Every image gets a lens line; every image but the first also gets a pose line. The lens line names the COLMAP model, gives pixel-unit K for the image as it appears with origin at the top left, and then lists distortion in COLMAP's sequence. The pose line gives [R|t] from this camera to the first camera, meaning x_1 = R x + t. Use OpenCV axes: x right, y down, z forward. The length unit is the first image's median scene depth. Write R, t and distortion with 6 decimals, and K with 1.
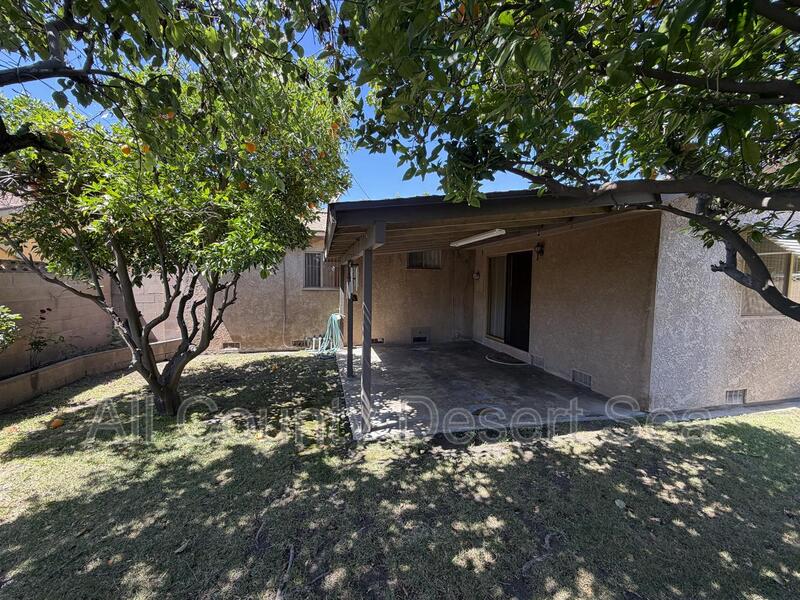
lens RADIAL K [[319.0, 0, 399.5], [0, 319.0, 300.2], [0, 0, 1]] dist [-0.002590, 0.000466]
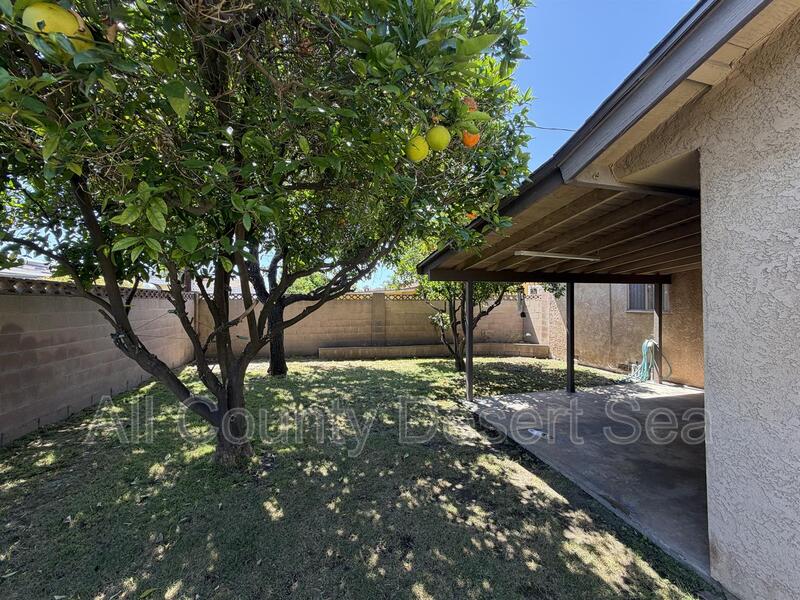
lens RADIAL K [[319.0, 0, 399.6], [0, 319.0, 300.8], [0, 0, 1]] dist [-0.002590, 0.000466]
pose [[0.034751, -0.019082, -0.999214, 1.200779], [-0.060072, 0.997970, -0.021147, -0.010927], [0.997589, 0.060760, 0.033534, 0.496444]]
